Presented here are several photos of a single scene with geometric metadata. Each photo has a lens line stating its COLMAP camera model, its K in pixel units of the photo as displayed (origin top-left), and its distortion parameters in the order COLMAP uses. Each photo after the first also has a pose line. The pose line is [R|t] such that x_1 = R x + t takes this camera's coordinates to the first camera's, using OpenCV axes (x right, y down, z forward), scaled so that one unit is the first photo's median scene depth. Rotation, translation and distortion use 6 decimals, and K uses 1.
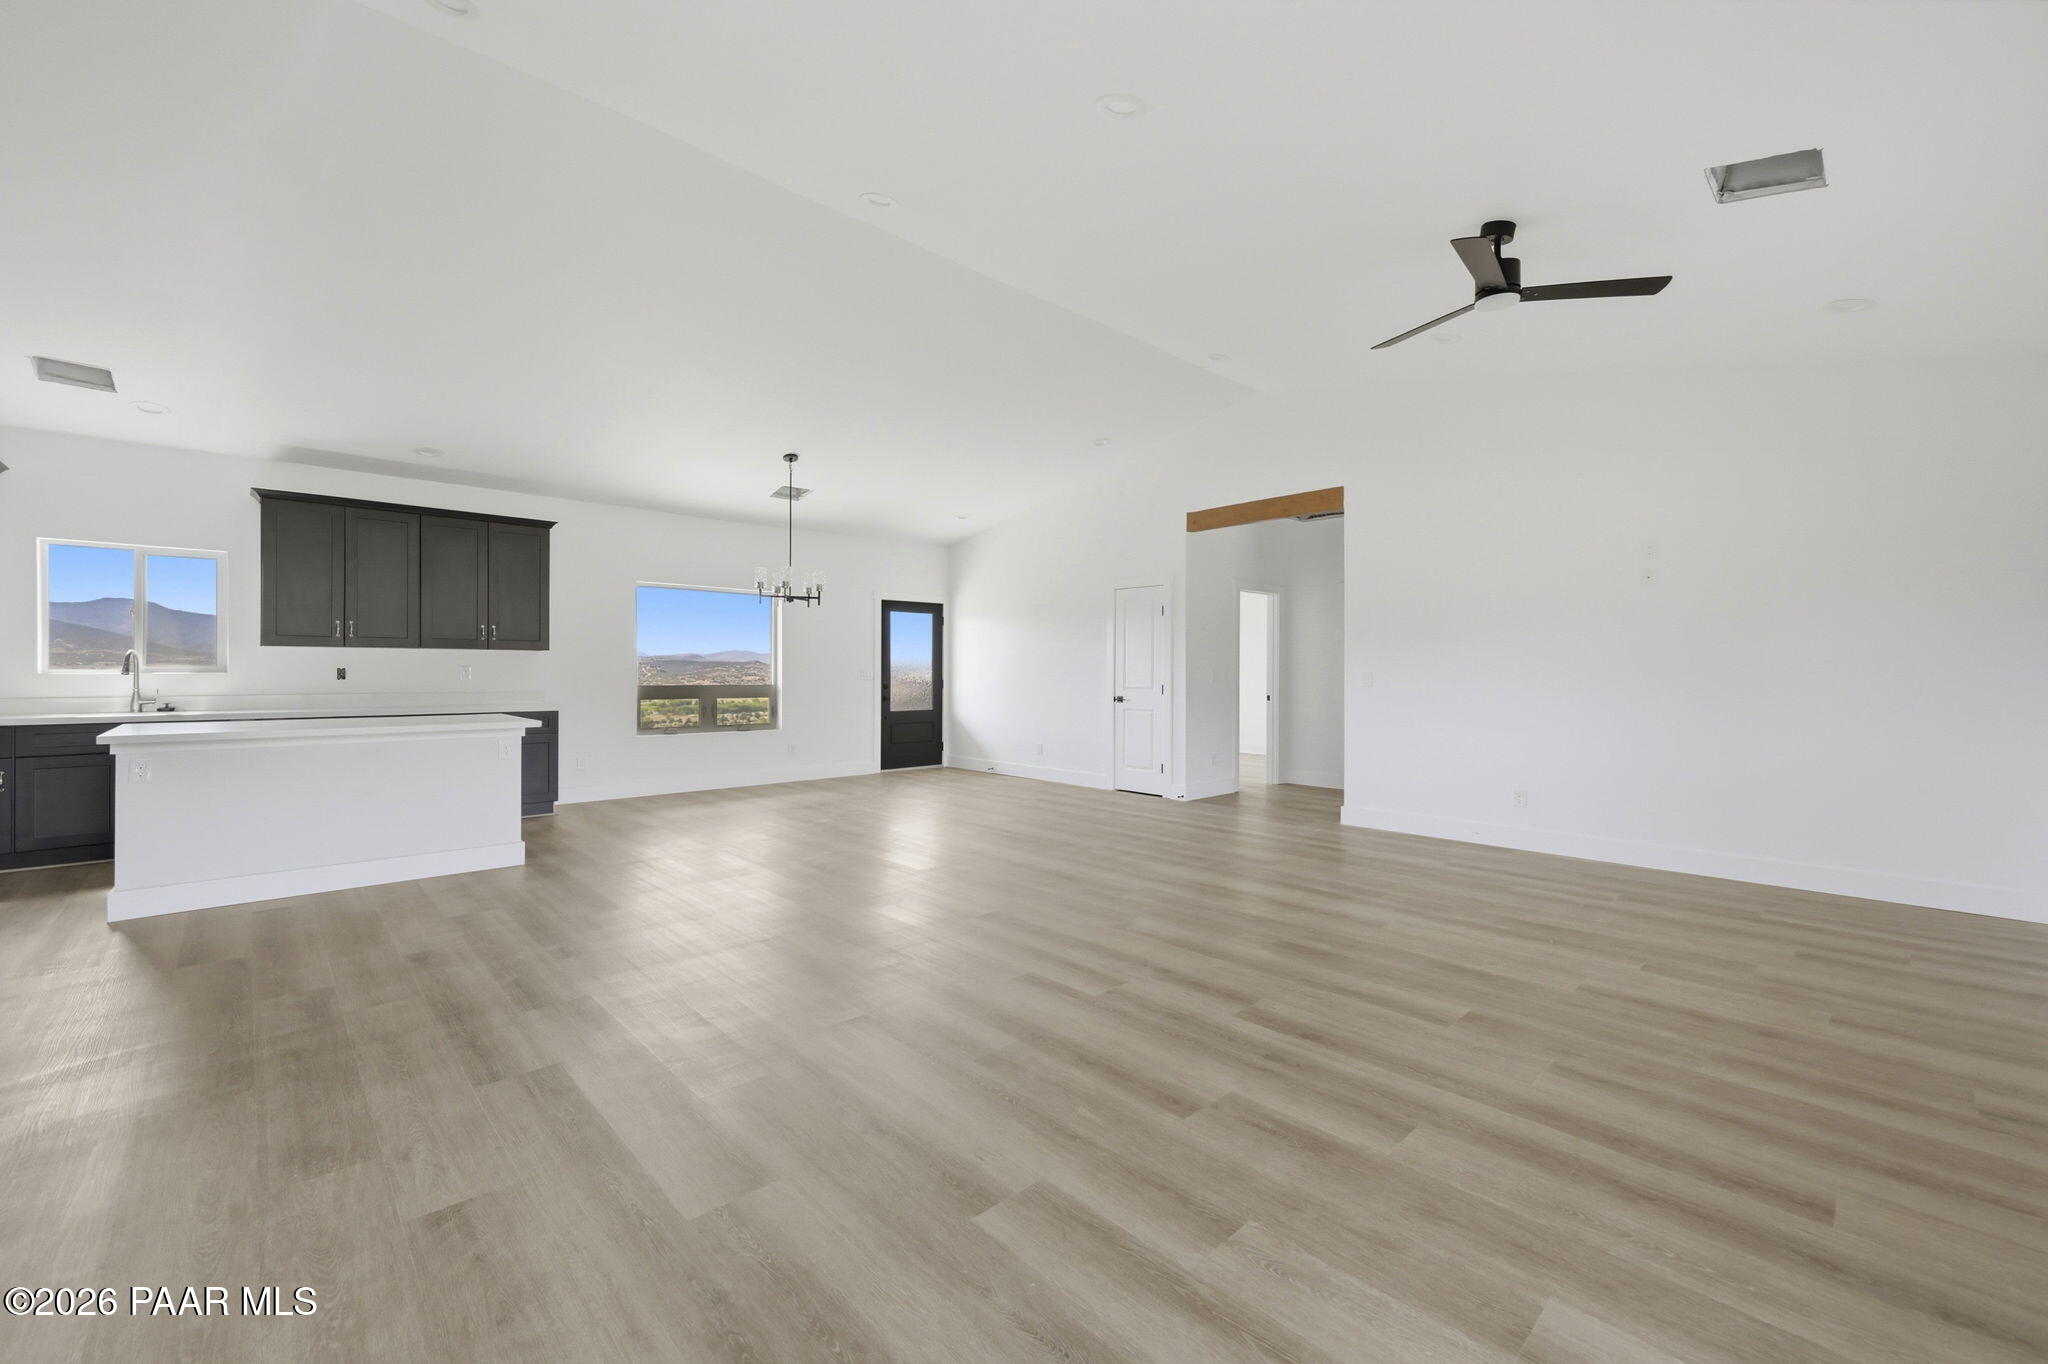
lens RADIAL K [[811.7, 0, 1014.2], [0, 811.7, 669.2], [0, 0, 1]] dist [0.004387, -0.001556]
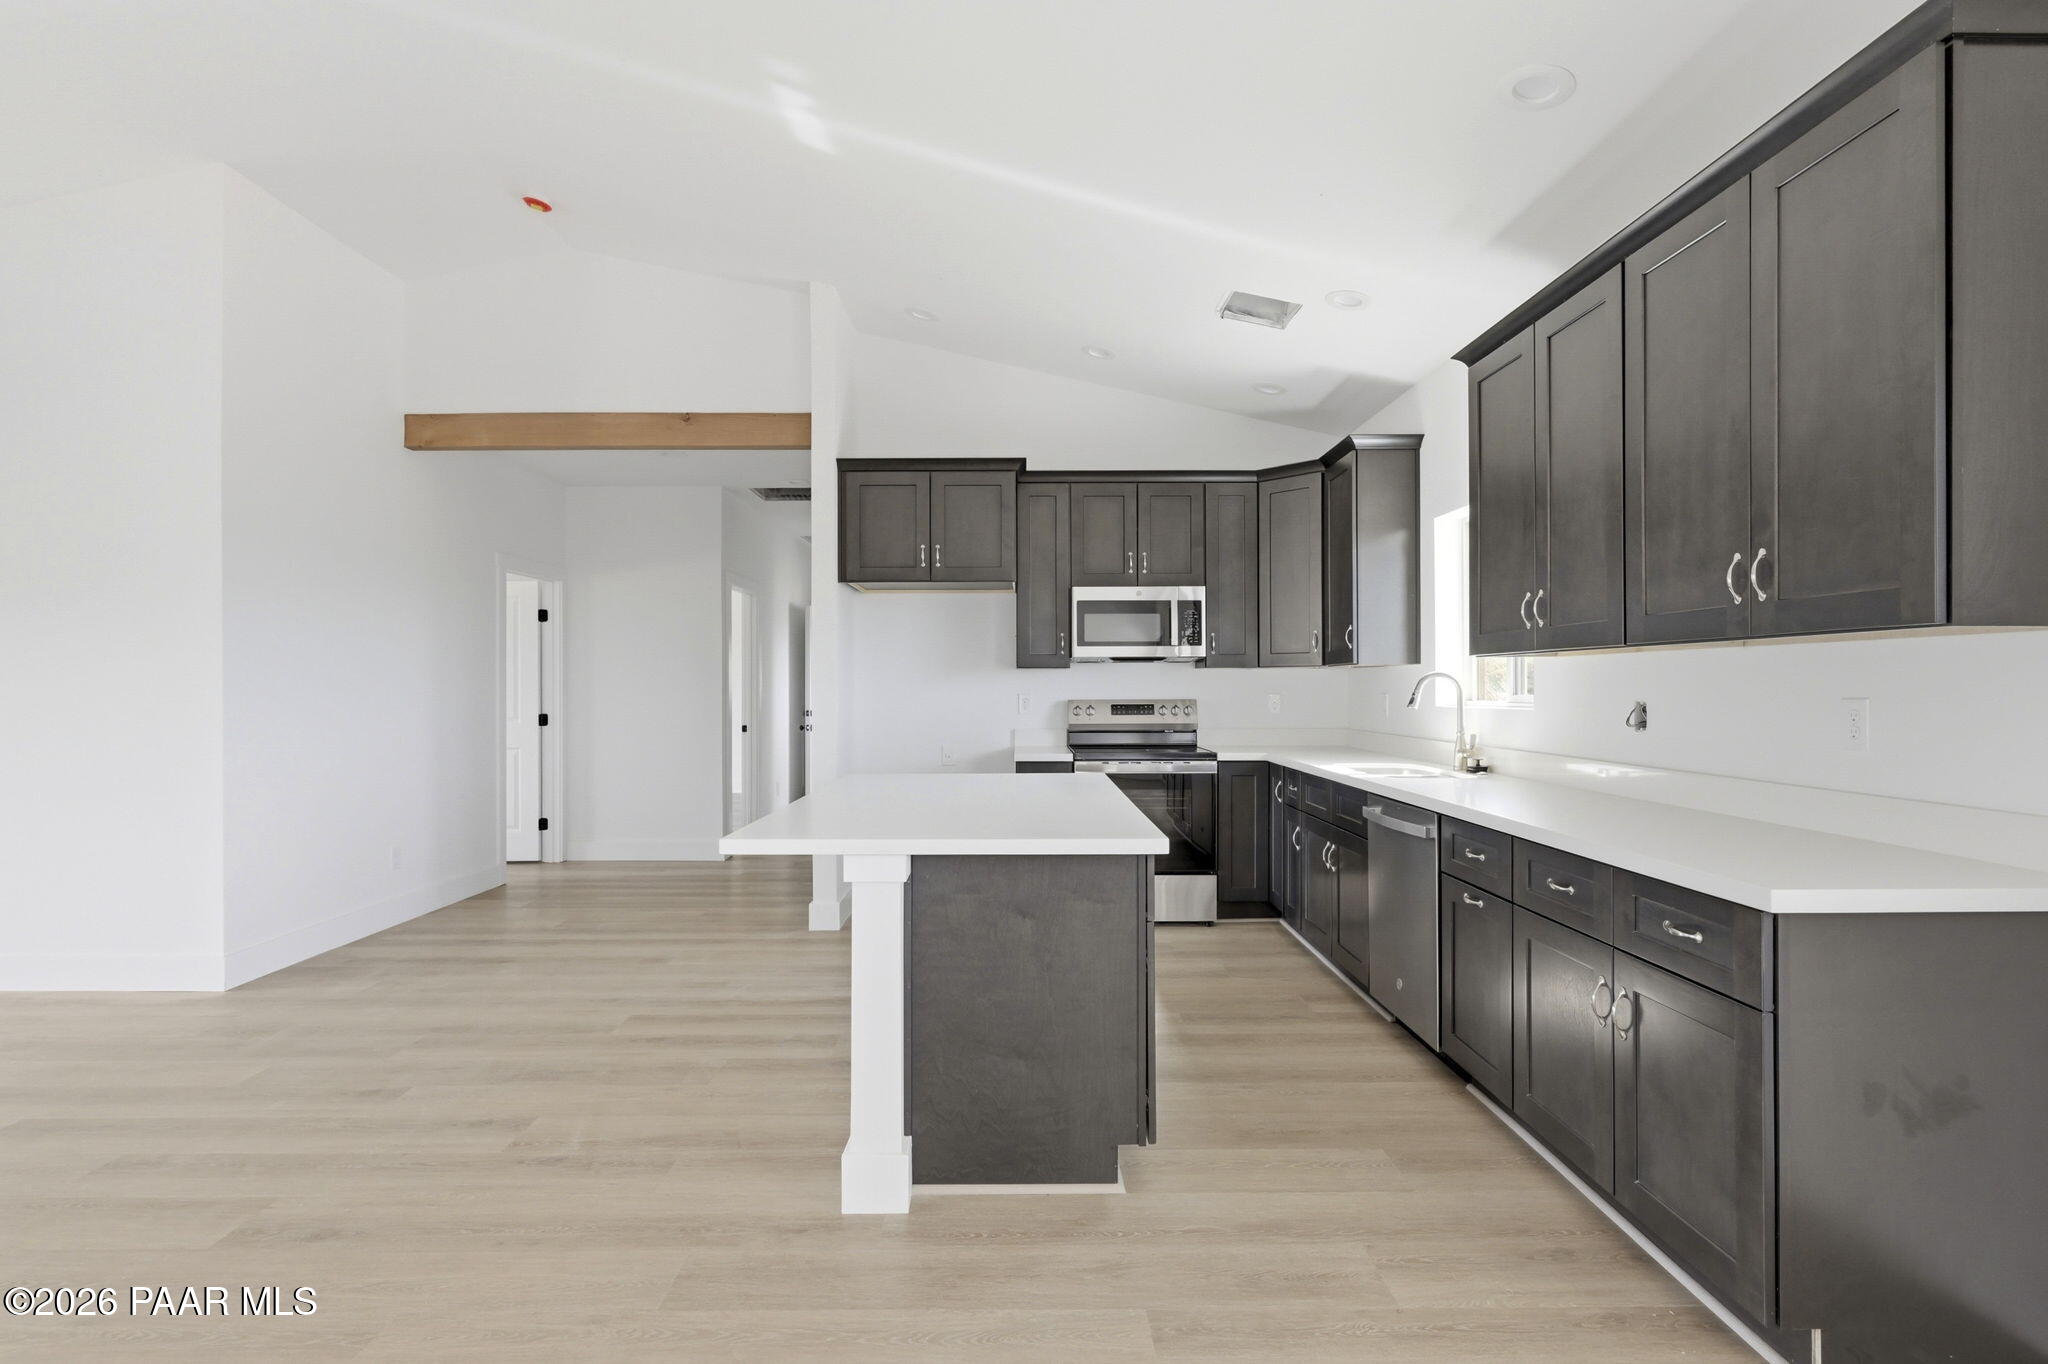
lens RADIAL K [[980.5, 0, 1017.4], [0, 980.5, 684.4], [0, 0, 1]] dist [-0.010160, -0.000223]
pose [[-0.684328, -0.003574, -0.729166, -0.268898], [-0.000381, 0.999990, -0.004544, -0.008414], [0.729174, -0.002832, -0.684322, 1.140899]]
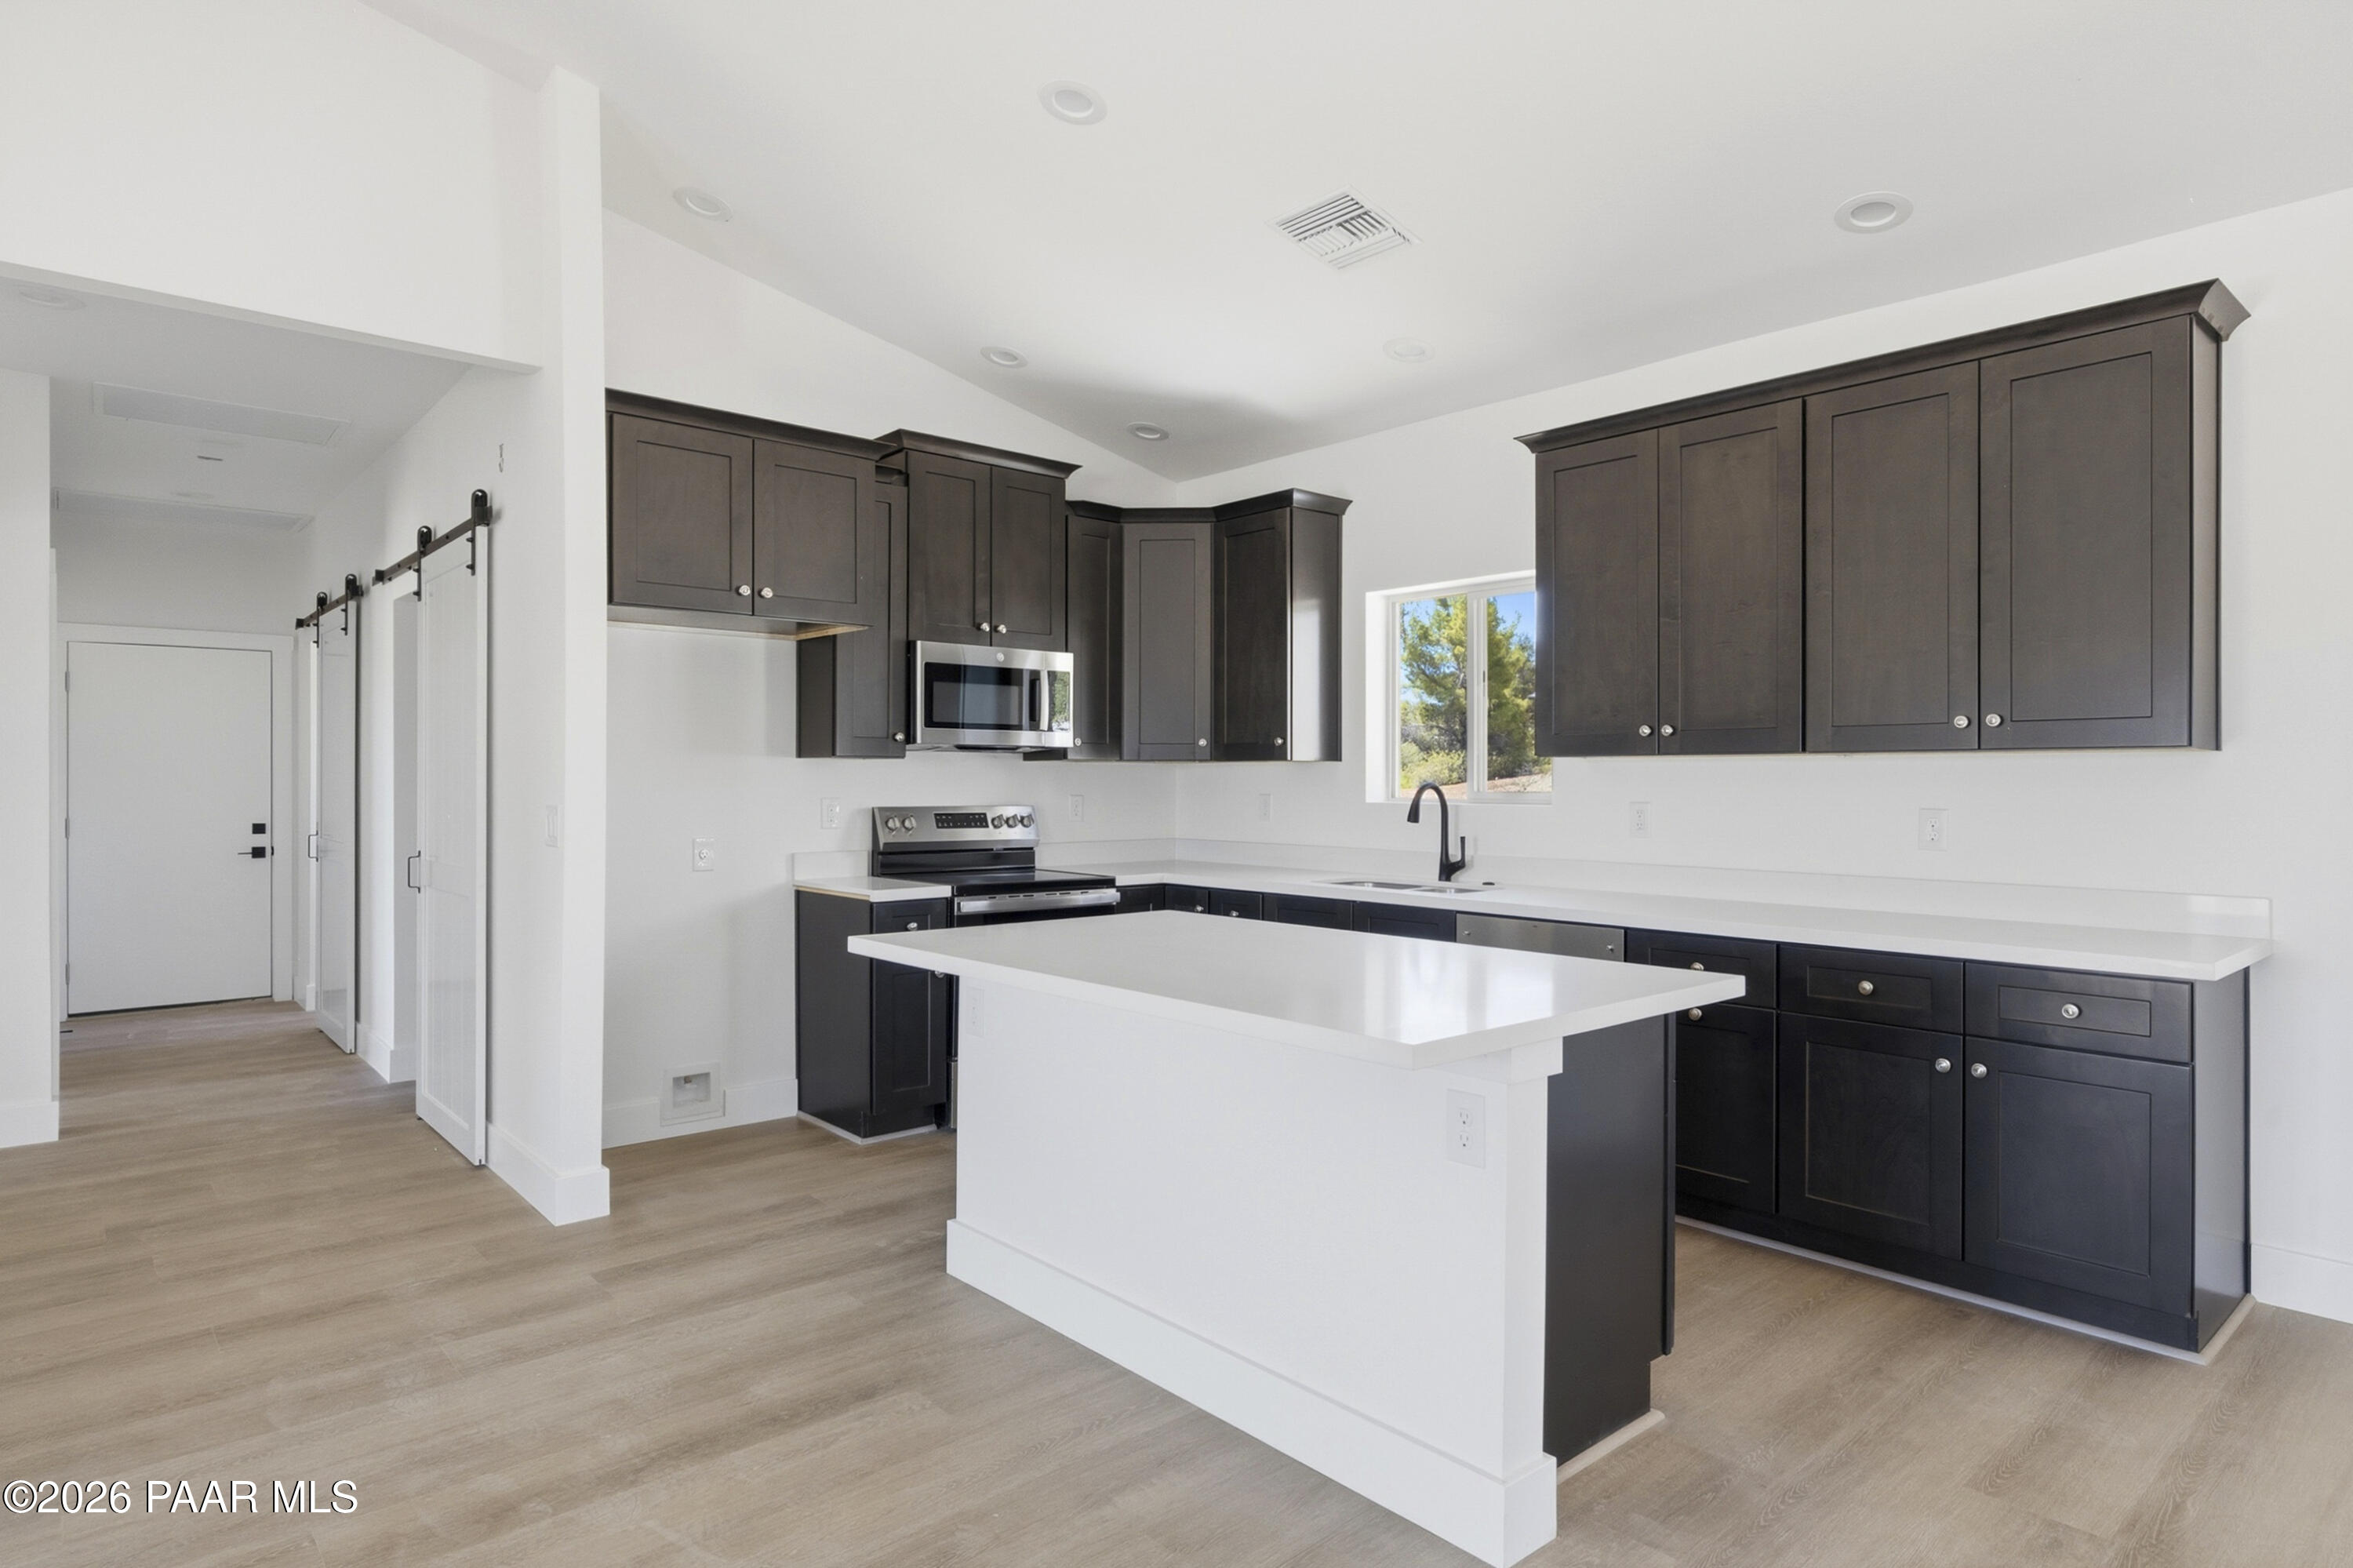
lens RADIAL K [[1312.1, 0, 1204.5], [0, 1312.1, 767.6], [0, 0, 1]] dist [-0.001540, 0.007498]
pose [[-0.026001, -0.015560, -0.999541, -0.144731], [-0.002314, 0.999877, -0.015505, -0.010761], [0.999659, 0.001909, -0.026033, 0.767018]]
